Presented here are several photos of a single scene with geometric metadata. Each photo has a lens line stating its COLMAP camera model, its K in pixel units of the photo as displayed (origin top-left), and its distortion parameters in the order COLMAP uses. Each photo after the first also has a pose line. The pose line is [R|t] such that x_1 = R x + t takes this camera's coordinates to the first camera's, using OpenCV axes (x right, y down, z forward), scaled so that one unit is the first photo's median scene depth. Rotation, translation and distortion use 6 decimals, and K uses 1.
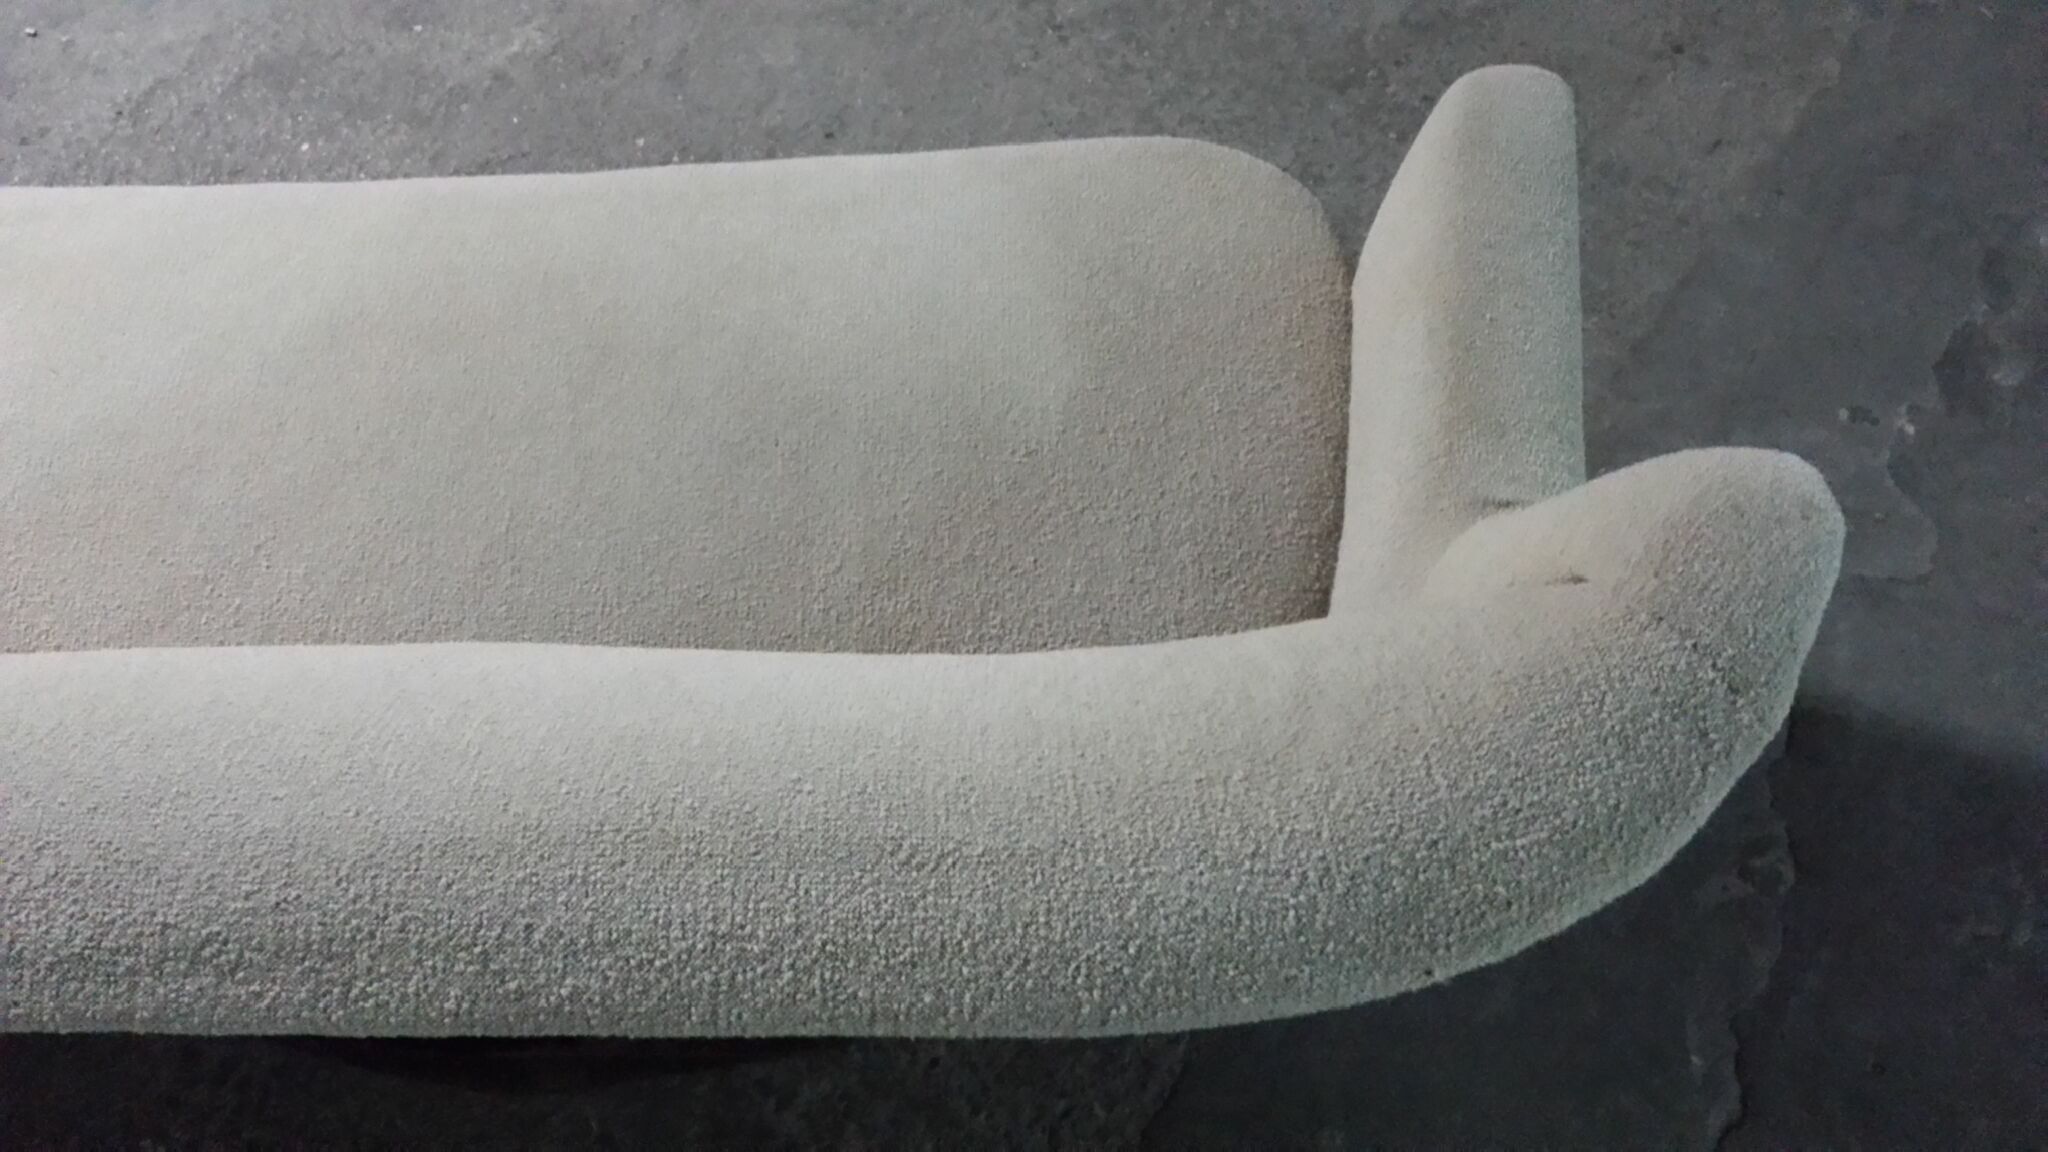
lens RADIAL K [[1756.7, 0, 1015.8], [0, 1756.7, 572.0], [0, 0, 1]] dist [0.119237, -0.234597]
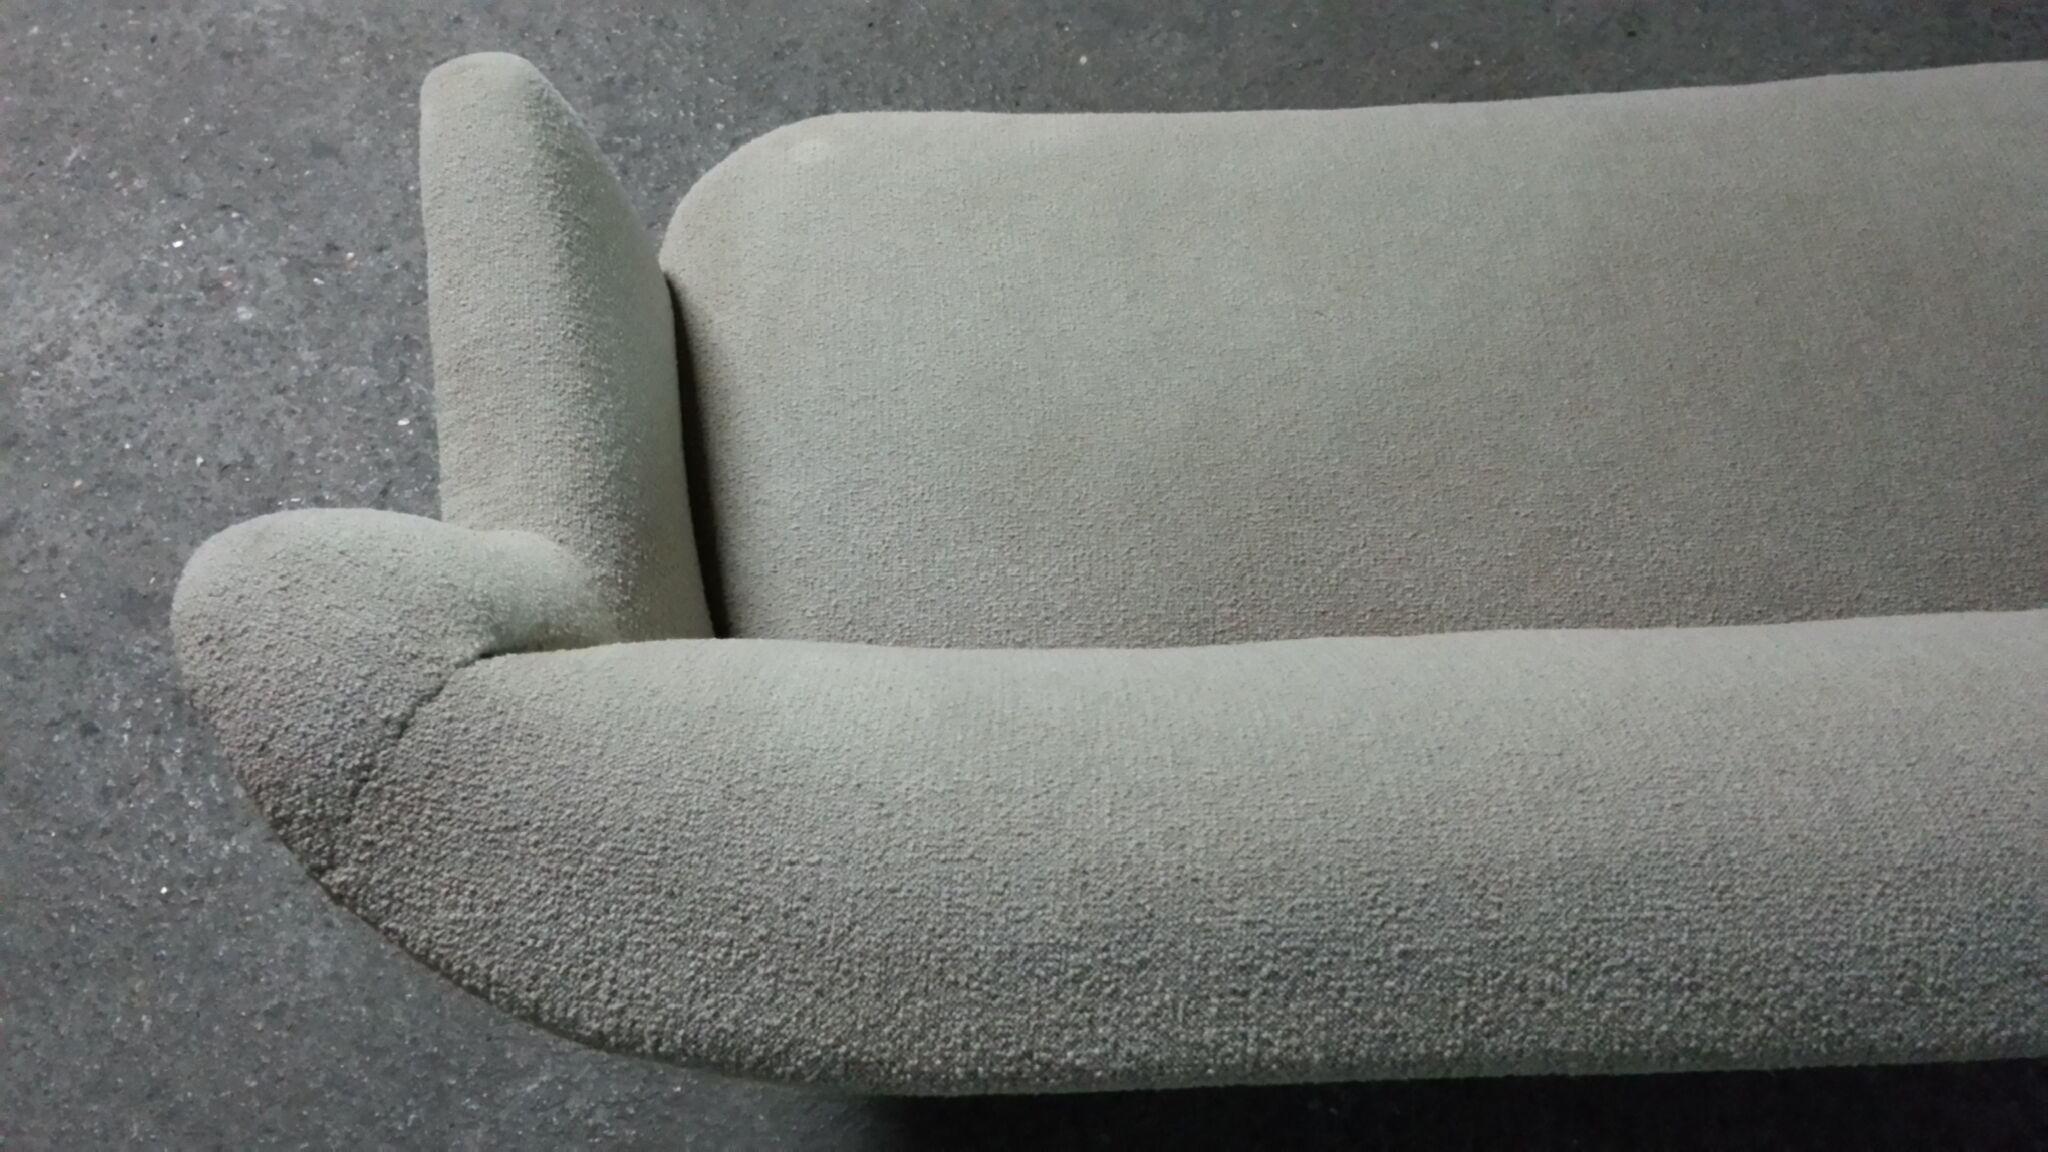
lens RADIAL K [[1756.7, 0, 1015.8], [0, 1756.7, 572.0], [0, 0, 1]] dist [0.119237, -0.234597]
pose [[0.999390, -0.021289, 0.027684, -0.744500], [0.019584, 0.997979, 0.060455, -0.035617], [-0.028915, -0.059876, 0.997787, 0.059089]]
